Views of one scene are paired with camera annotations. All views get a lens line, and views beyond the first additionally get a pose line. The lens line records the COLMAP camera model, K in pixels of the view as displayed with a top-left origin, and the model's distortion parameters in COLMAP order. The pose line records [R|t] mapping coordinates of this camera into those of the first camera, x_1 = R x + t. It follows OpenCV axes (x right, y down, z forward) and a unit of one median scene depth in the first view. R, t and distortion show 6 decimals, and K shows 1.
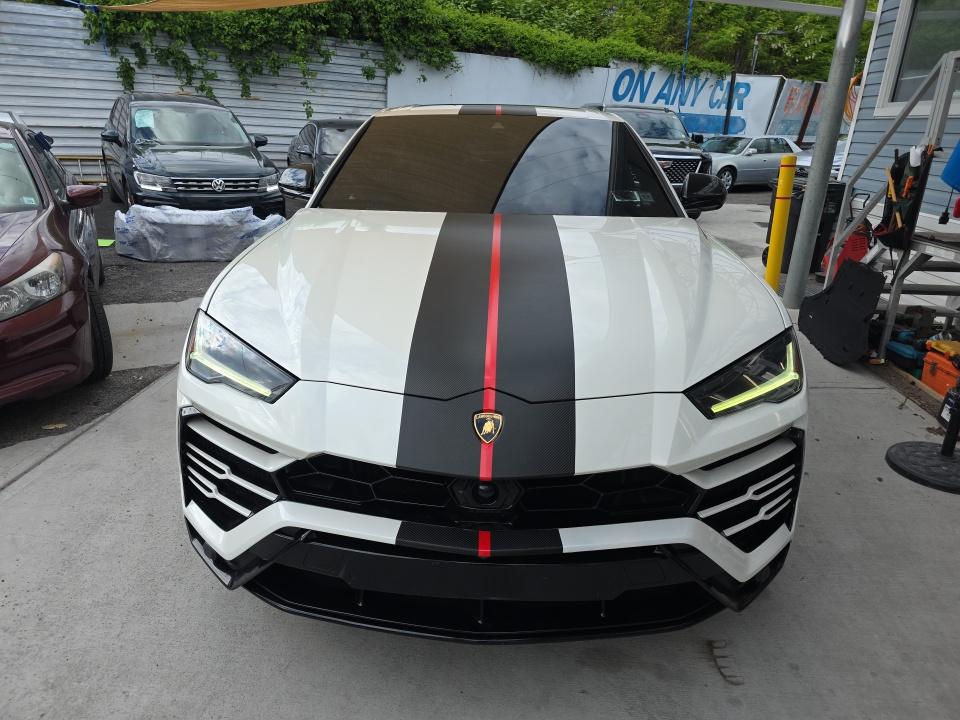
lens RADIAL K [[634.1, 0, 482.4], [0, 634.1, 362.4], [0, 0, 1]] dist [0.052108, -0.047879]
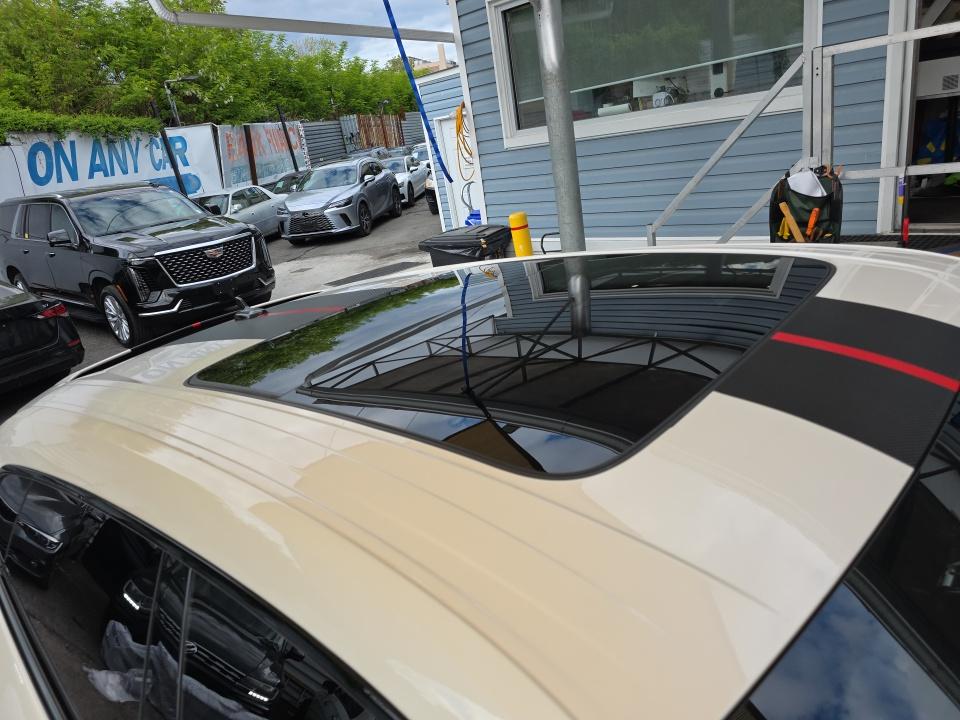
lens RADIAL K [[634.1, 0, 482.4], [0, 634.1, 362.4], [0, 0, 1]] dist [0.052108, -0.047879]
pose [[0.629497, -0.394099, 0.669641, -0.041205], [0.433307, 0.893426, 0.118471, -0.092963], [-0.644963, 0.215583, 0.733175, 0.173889]]
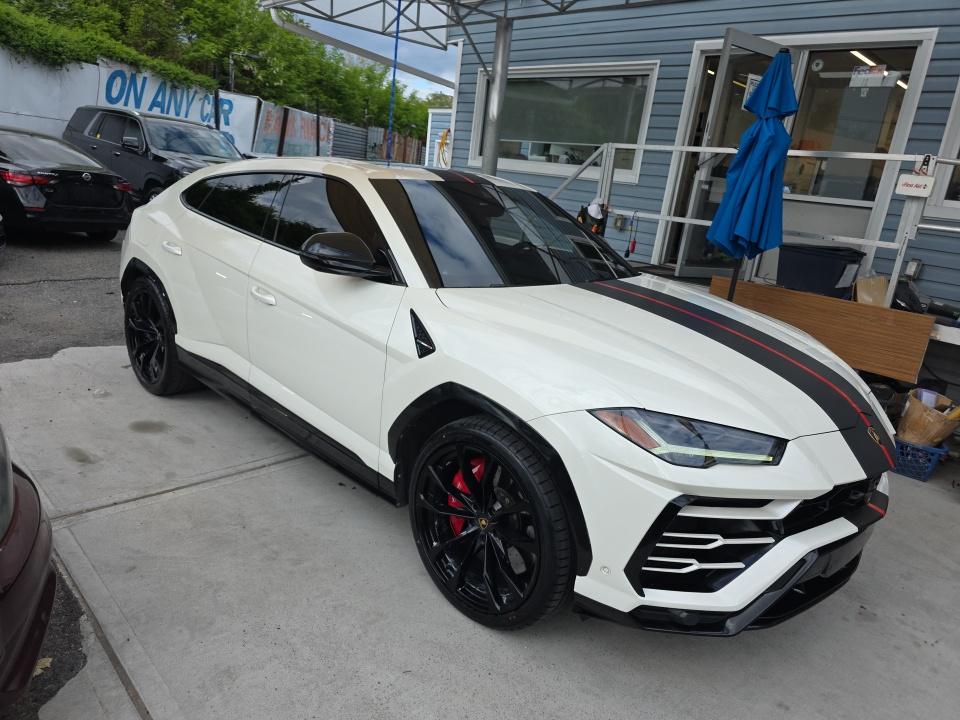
lens RADIAL K [[634.1, 0, 482.4], [0, 634.1, 362.4], [0, 0, 1]] dist [0.052108, -0.047879]
pose [[0.666690, -0.171801, 0.725265, -0.145140], [0.176513, 0.981784, 0.070308, -0.029474], [-0.724132, 0.081145, 0.684871, 0.049677]]
